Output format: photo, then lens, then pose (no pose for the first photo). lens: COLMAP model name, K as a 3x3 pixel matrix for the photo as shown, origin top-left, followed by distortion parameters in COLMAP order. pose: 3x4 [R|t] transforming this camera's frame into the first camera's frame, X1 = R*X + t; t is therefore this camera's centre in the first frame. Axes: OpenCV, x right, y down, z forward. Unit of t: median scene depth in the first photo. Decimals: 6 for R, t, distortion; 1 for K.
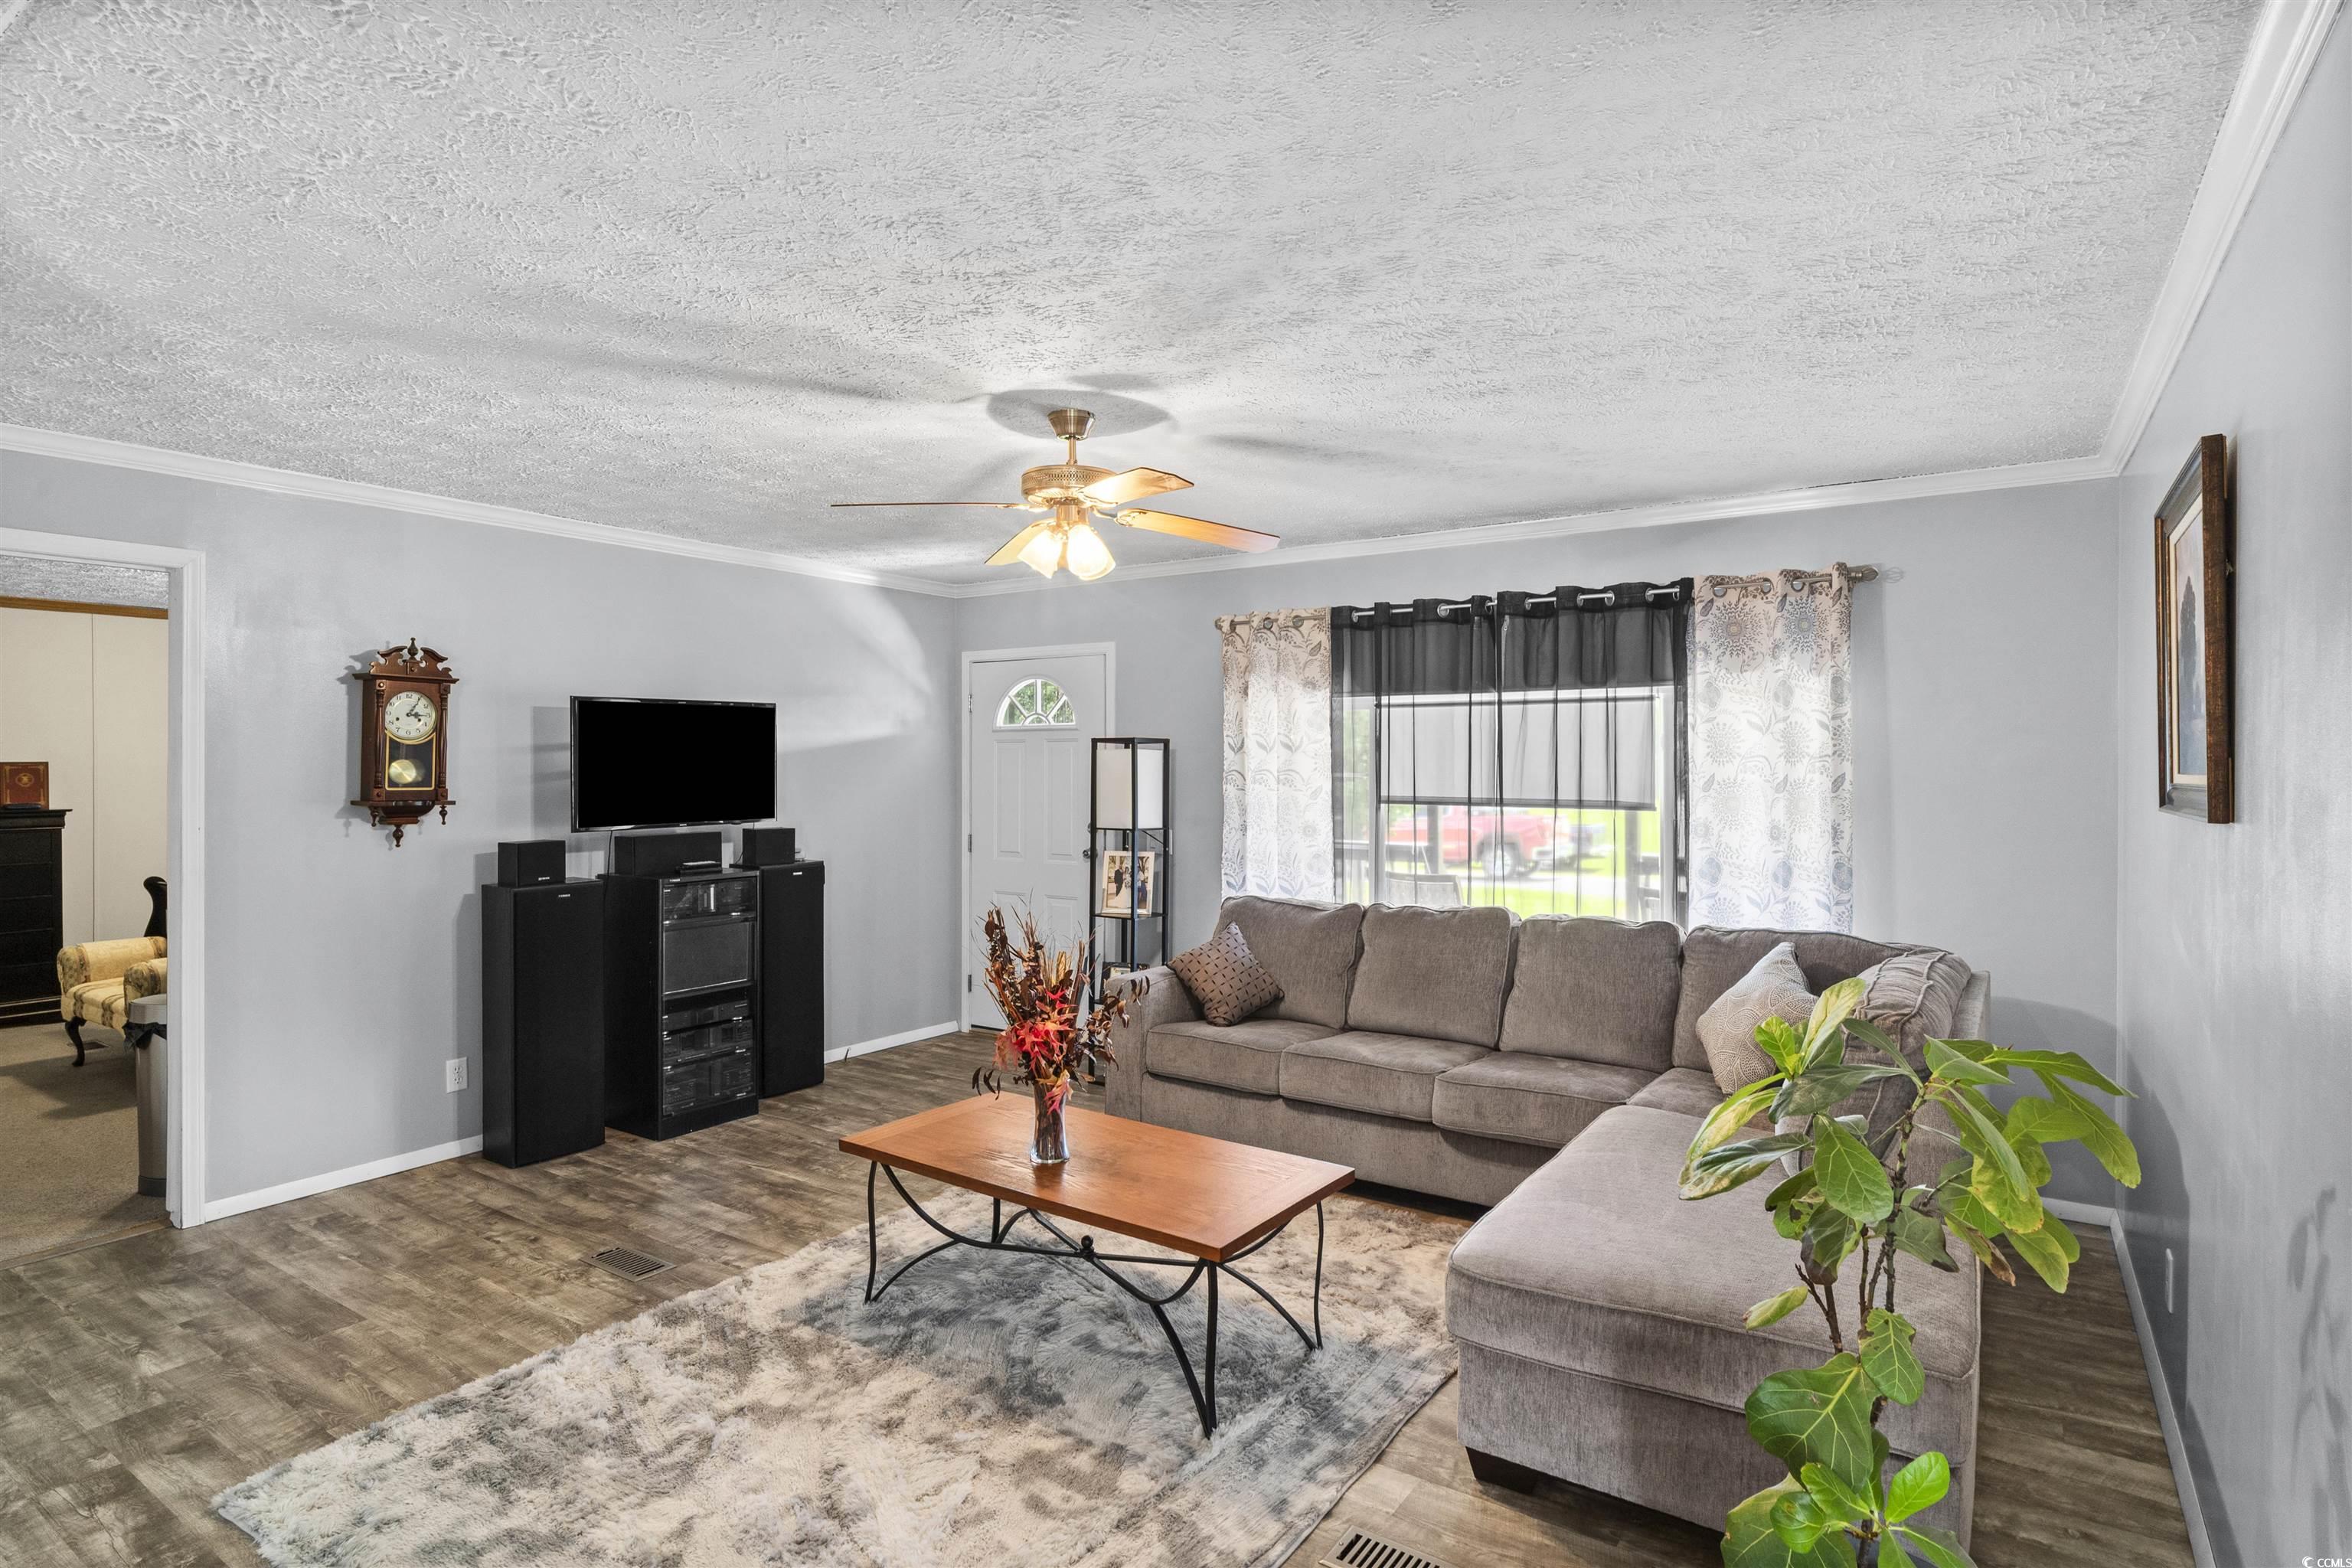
lens RADIAL K [[1227.2, 0, 1177.2], [0, 1227.2, 776.6], [0, 0, 1]] dist [-0.006715, -0.000403]
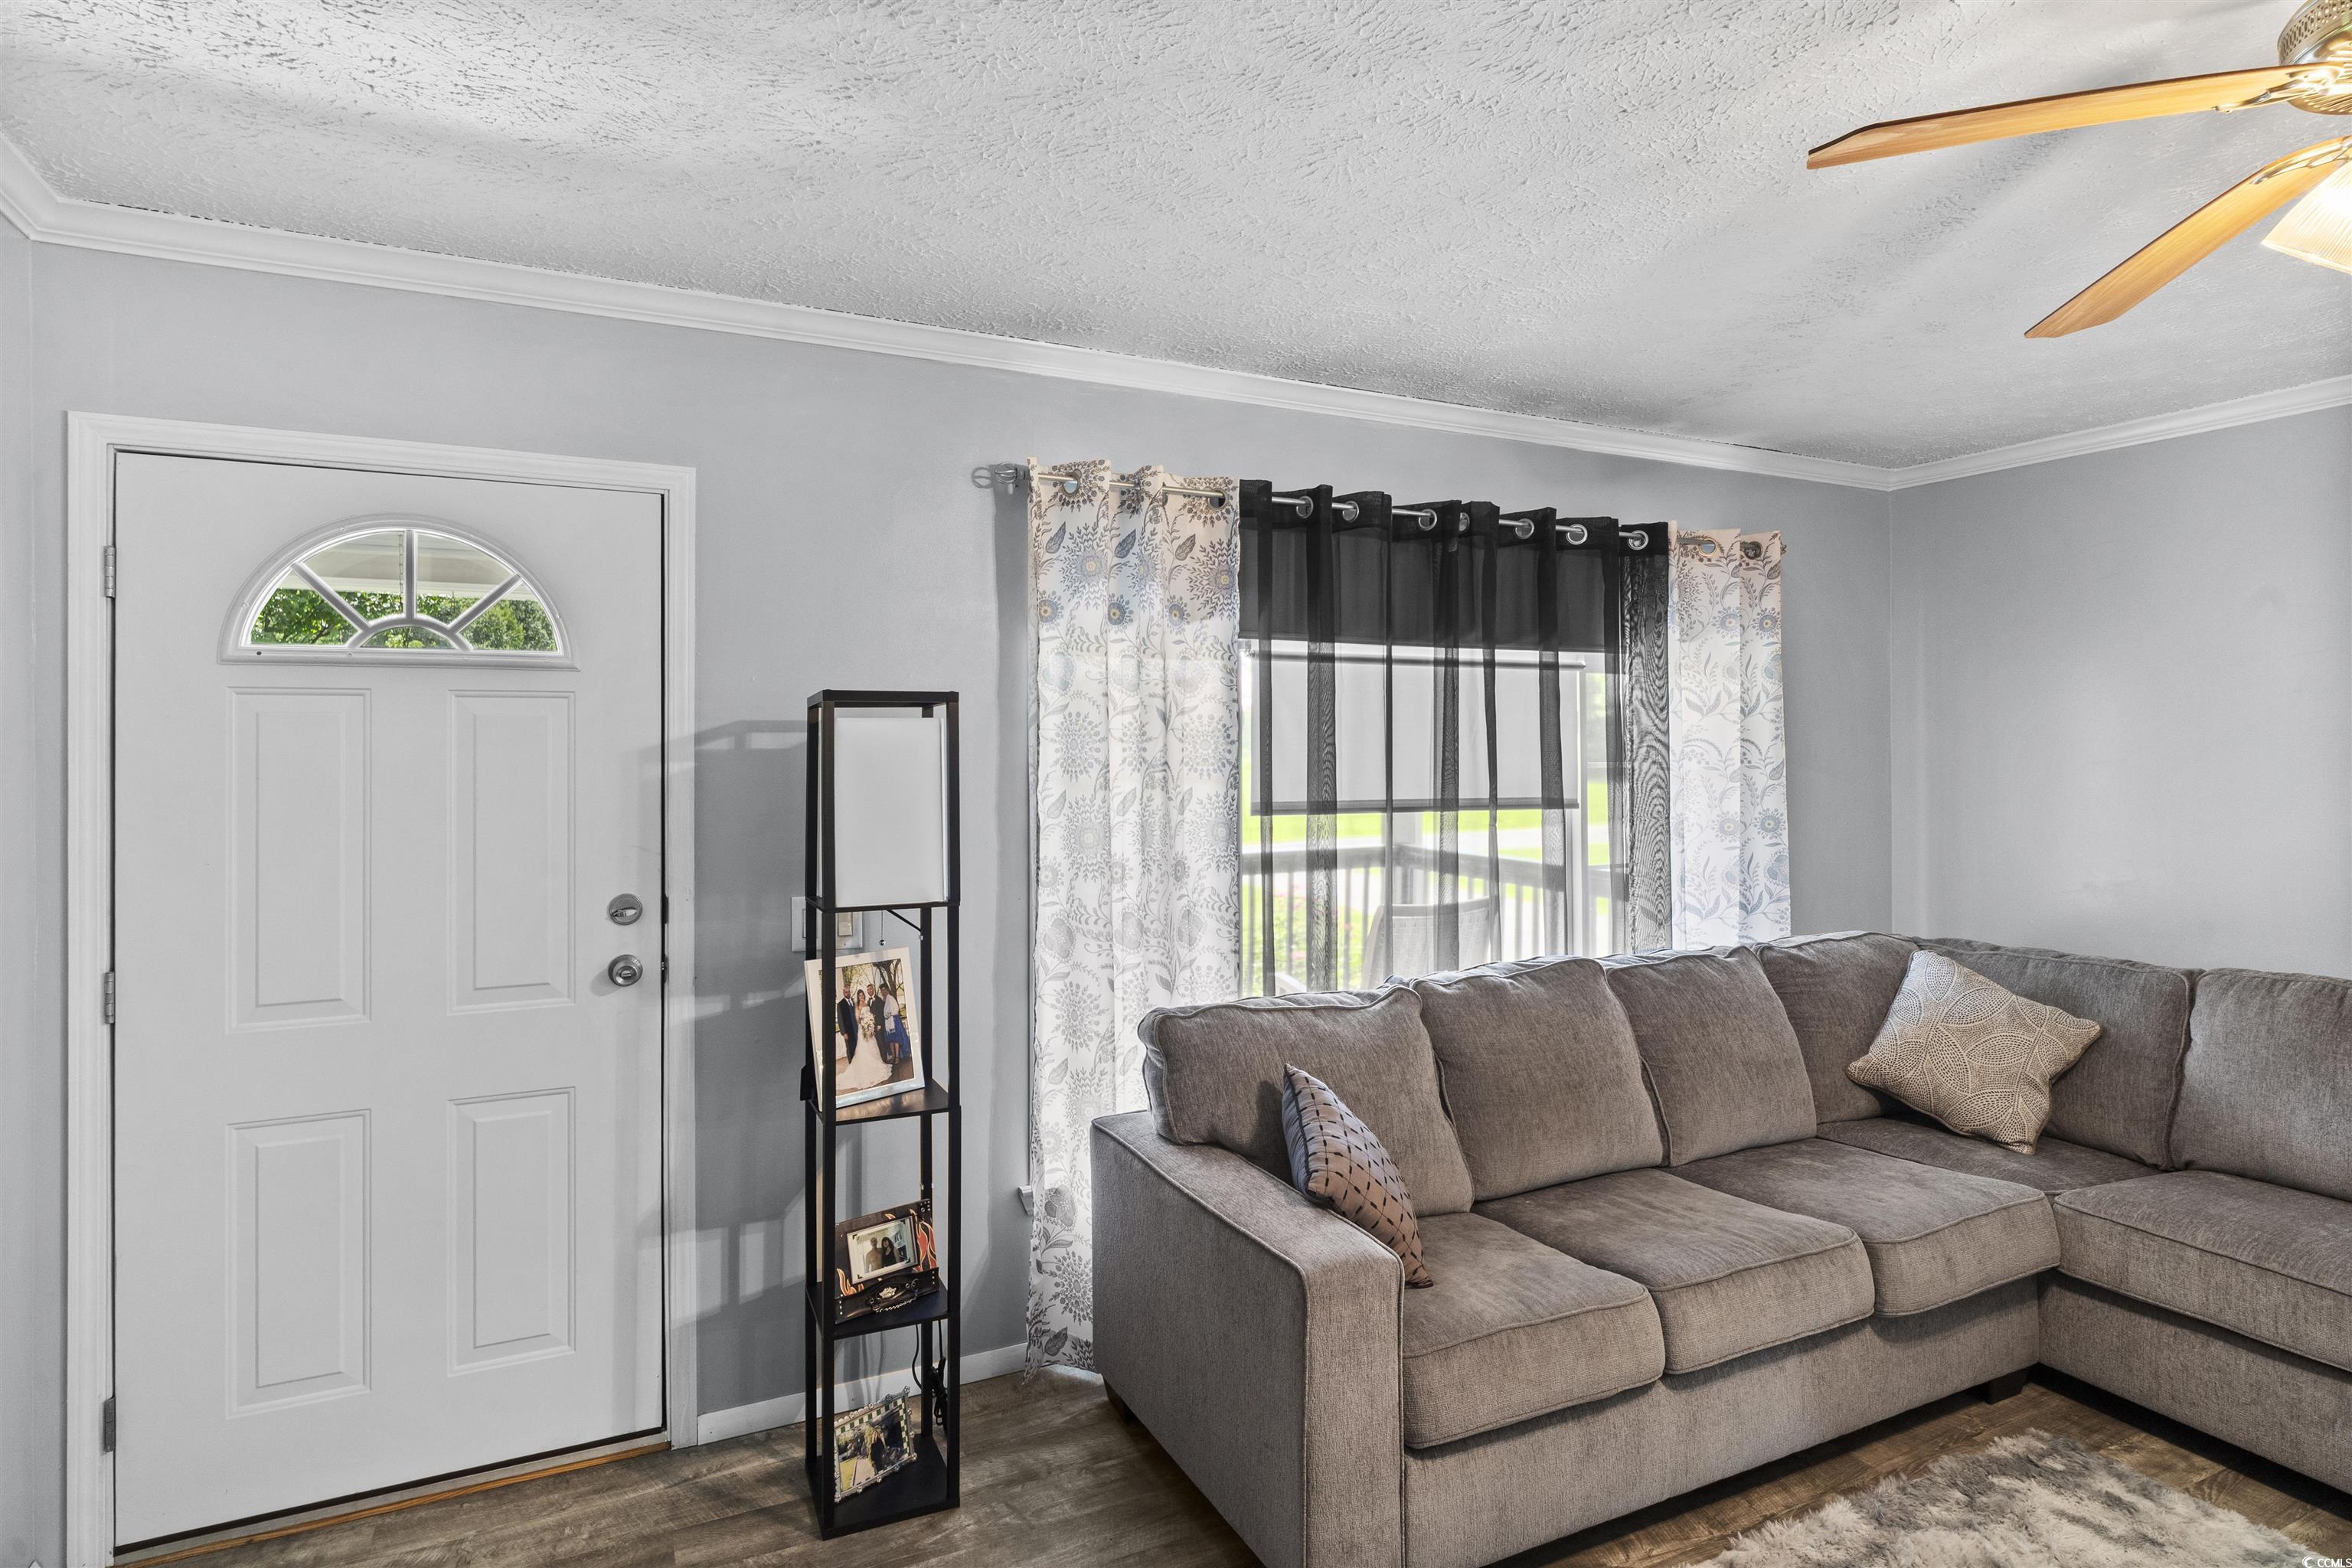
lens RADIAL K [[1227.2, 0, 1170.7], [0, 1227.2, 759.1], [0, 0, 1]] dist [-0.006715, -0.000403]
pose [[0.500144, -0.007949, 0.865906, -0.405205], [0.014241, 0.999898, 0.000954, -0.008069], [-0.865825, 0.011854, 0.500206, 0.768572]]
